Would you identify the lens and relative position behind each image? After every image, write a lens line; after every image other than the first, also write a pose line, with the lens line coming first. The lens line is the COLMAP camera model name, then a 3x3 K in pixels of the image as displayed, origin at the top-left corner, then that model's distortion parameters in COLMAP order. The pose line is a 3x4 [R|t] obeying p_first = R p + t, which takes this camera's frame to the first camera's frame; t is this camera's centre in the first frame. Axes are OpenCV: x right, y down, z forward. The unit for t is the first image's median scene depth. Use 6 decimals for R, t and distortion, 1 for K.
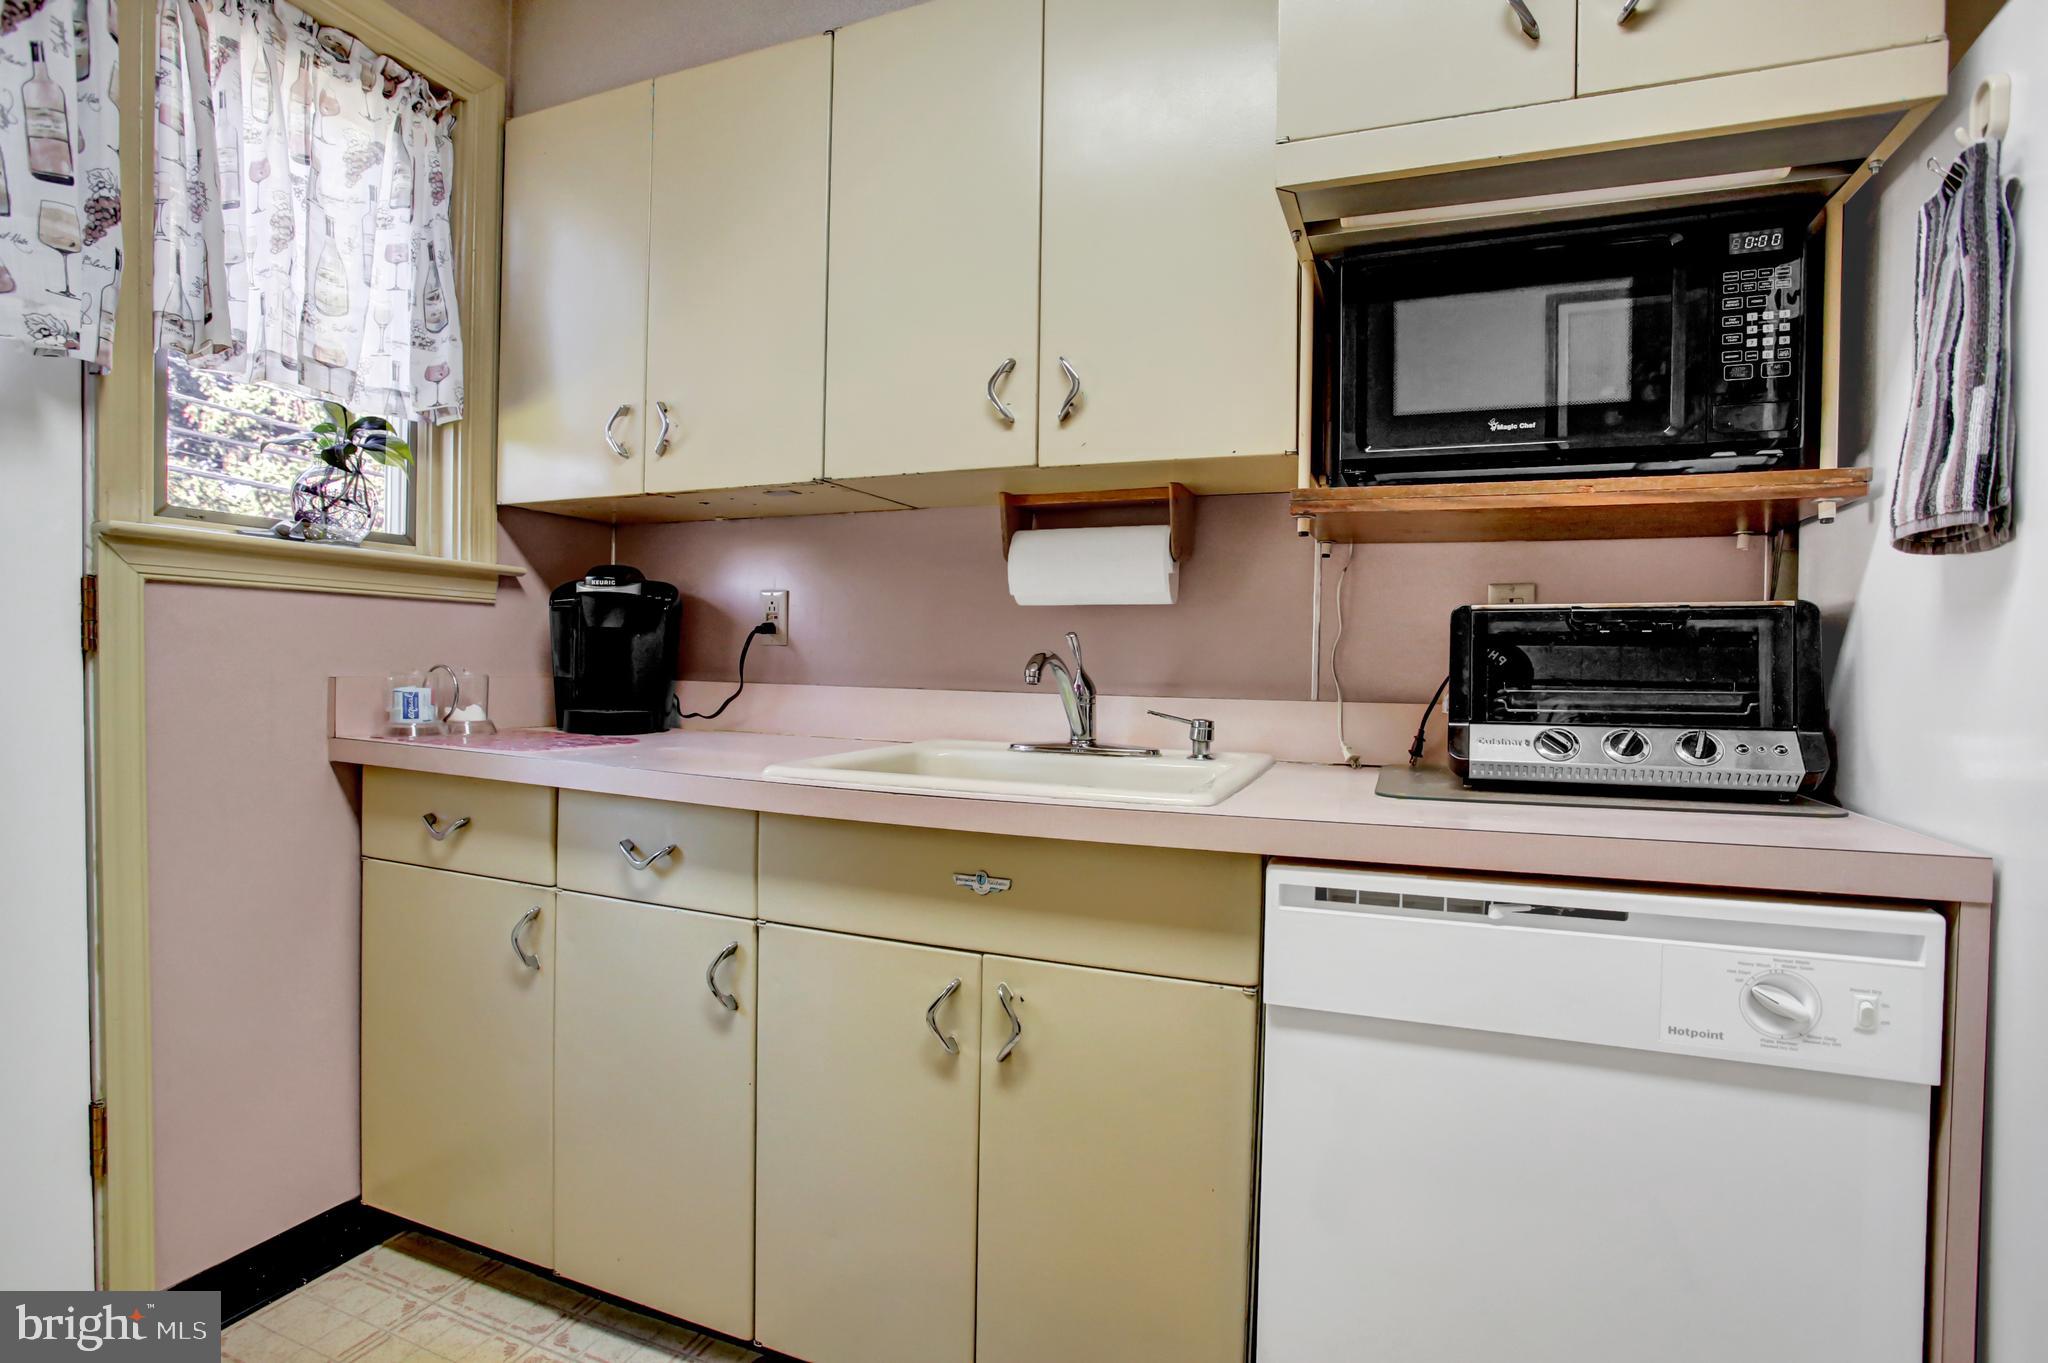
lens RADIAL K [[996.0, 0, 1022.2], [0, 996.0, 675.7], [0, 0, 1]] dist [-0.061706, 0.021932]
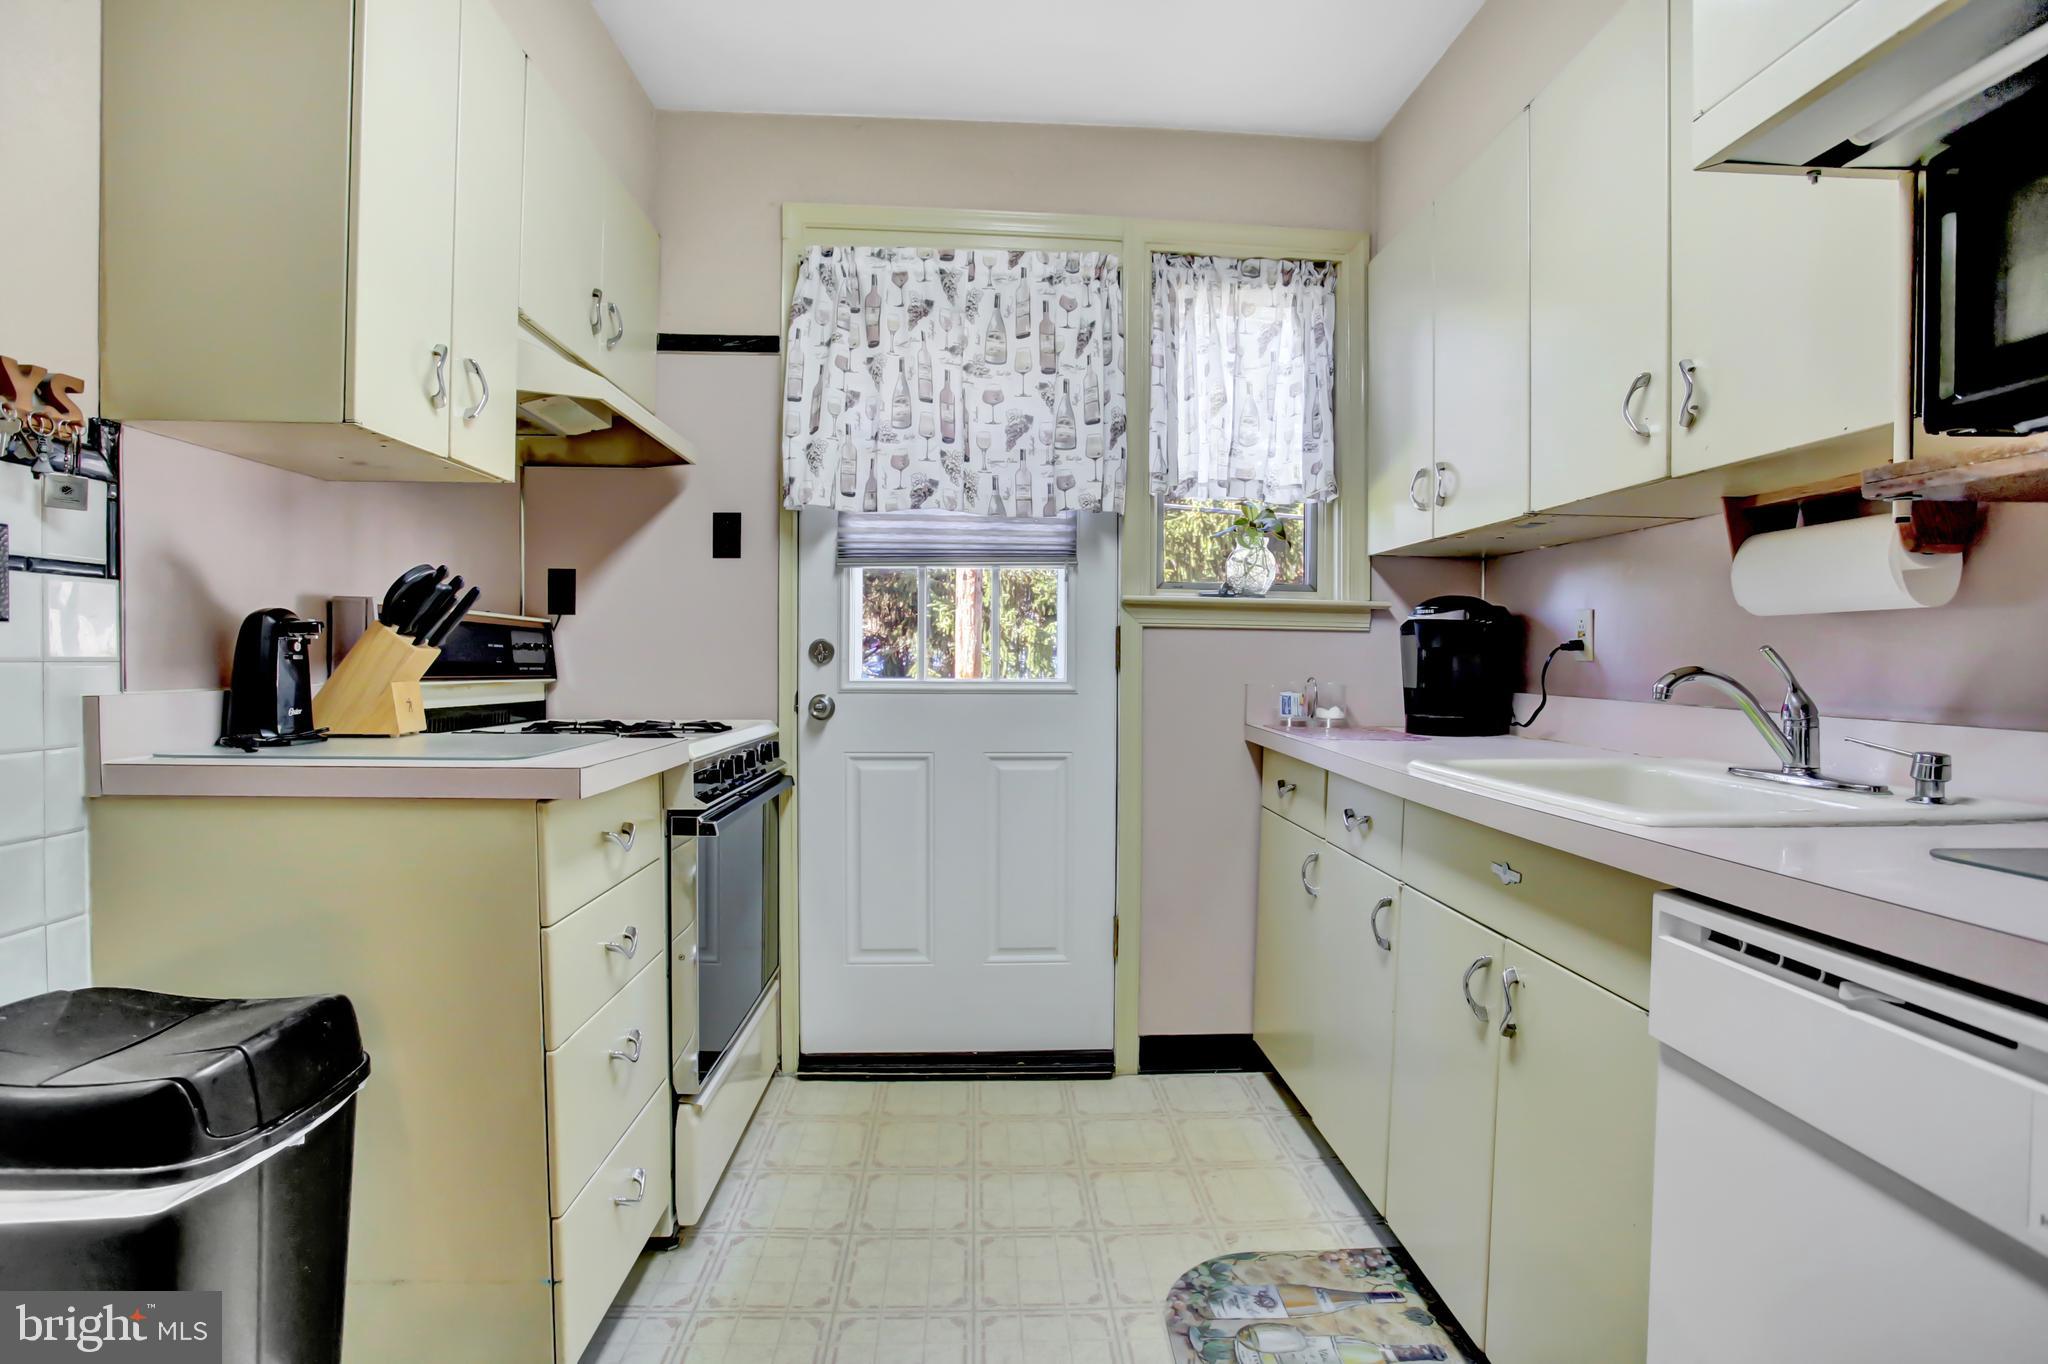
lens RADIAL K [[1004.3, 0, 1035.4], [0, 1004.3, 673.1], [0, 0, 1]] dist [-0.068425, 0.004483]
pose [[0.427626, 0.003413, -0.903949, 0.552846], [-0.019179, 0.999802, -0.005298, -0.001447], [0.903752, 0.019602, 0.427607, 0.030560]]
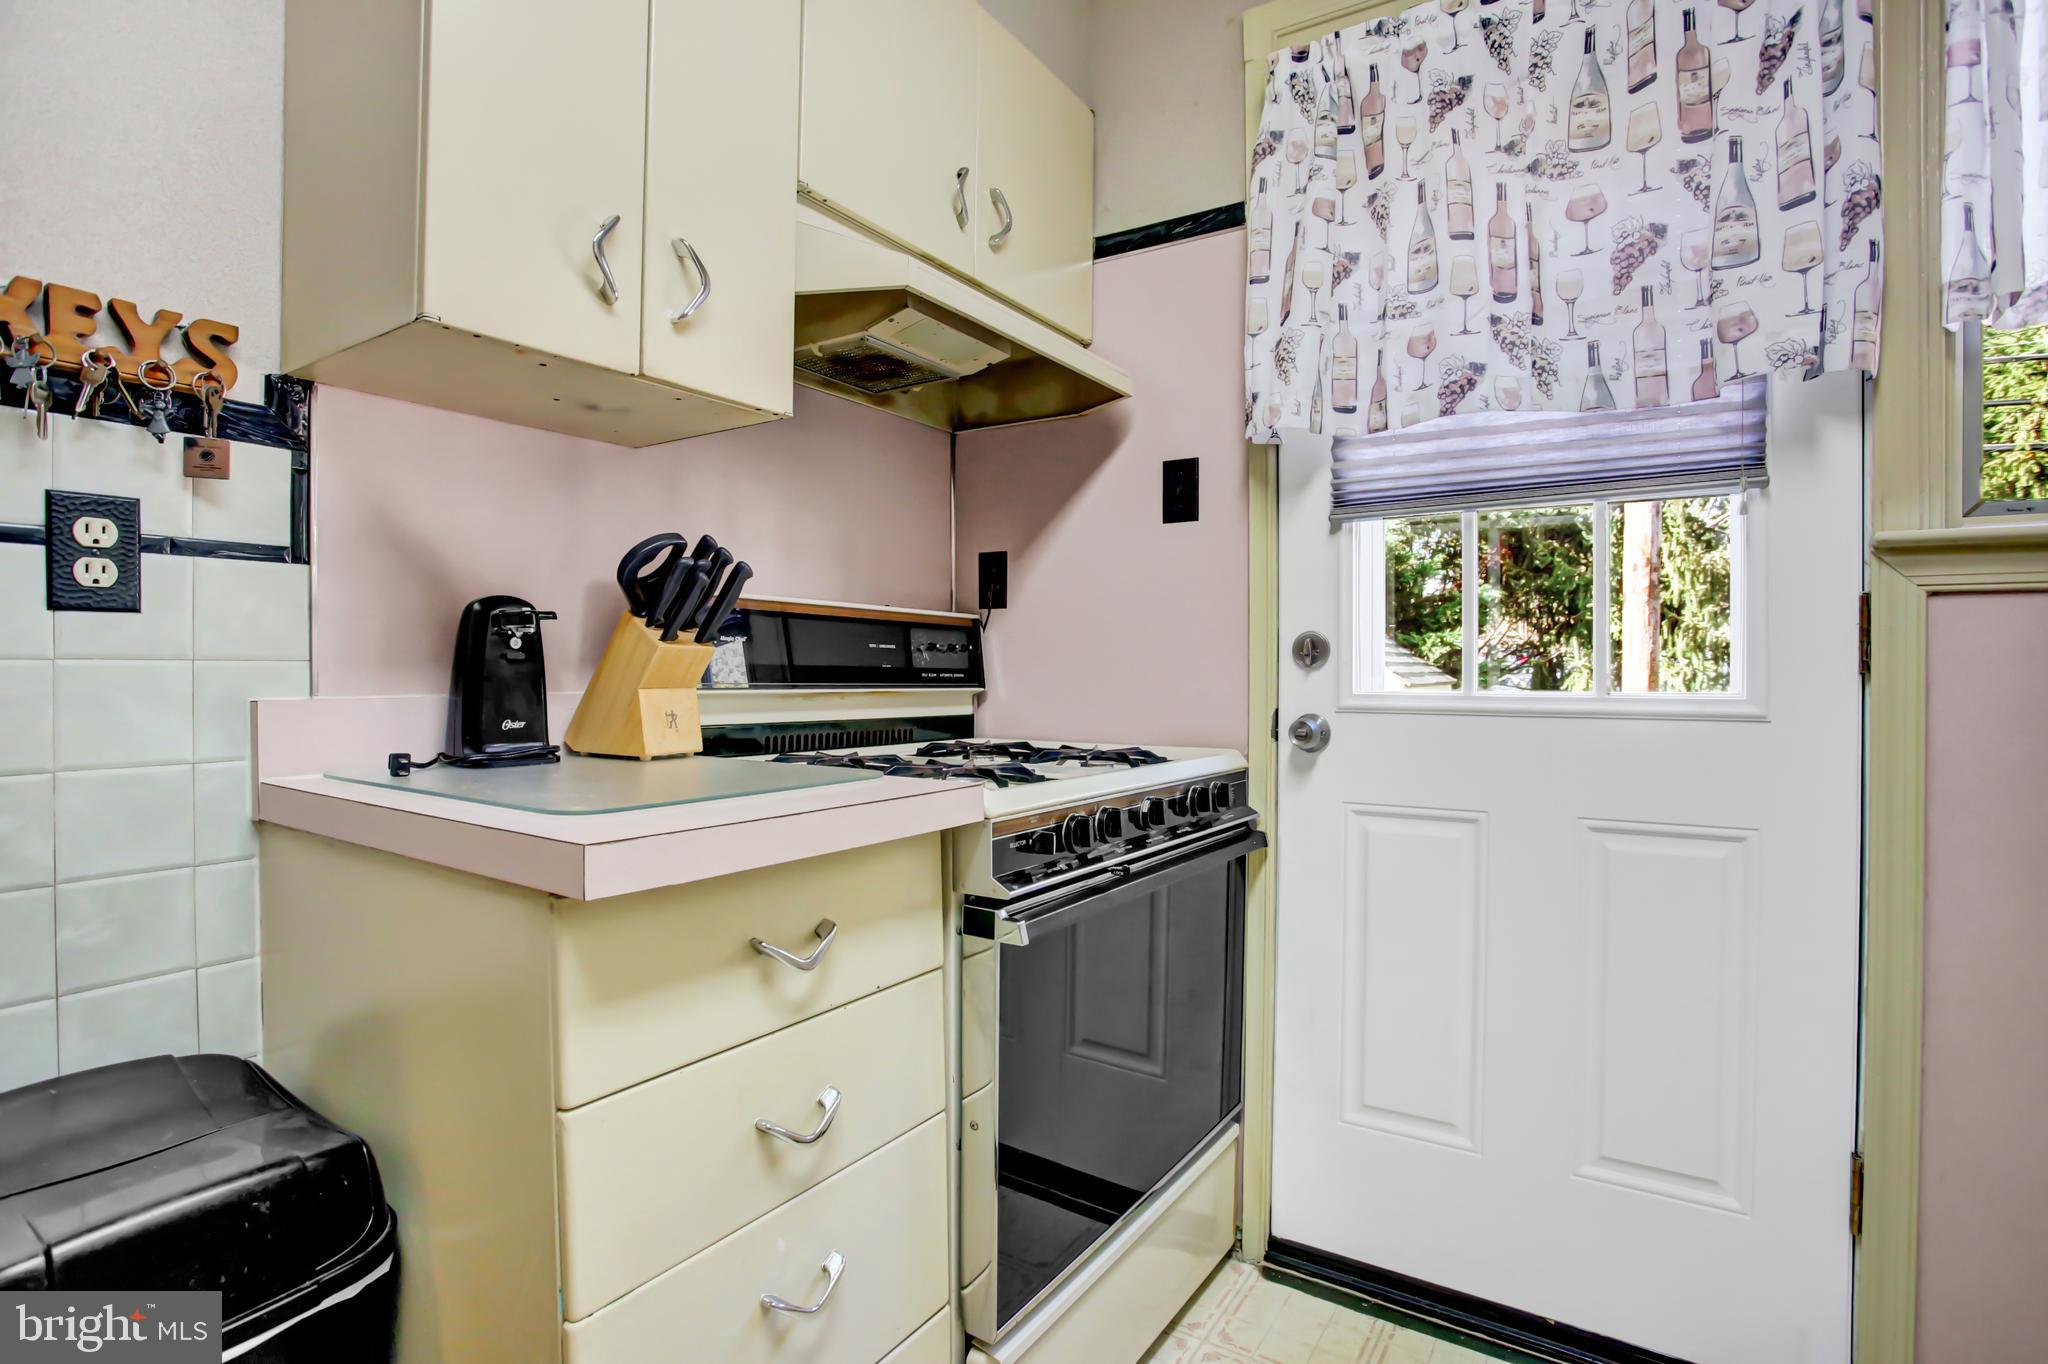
lens RADIAL K [[996.0, 0, 1029.6], [0, 996.0, 673.2], [0, 0, 1]] dist [-0.061706, 0.021932]
pose [[-0.197946, -0.007242, -0.980186, 0.094321], [-0.024740, 0.999691, -0.002390, -0.002589], [0.979901, 0.023776, -0.198064, 0.304466]]
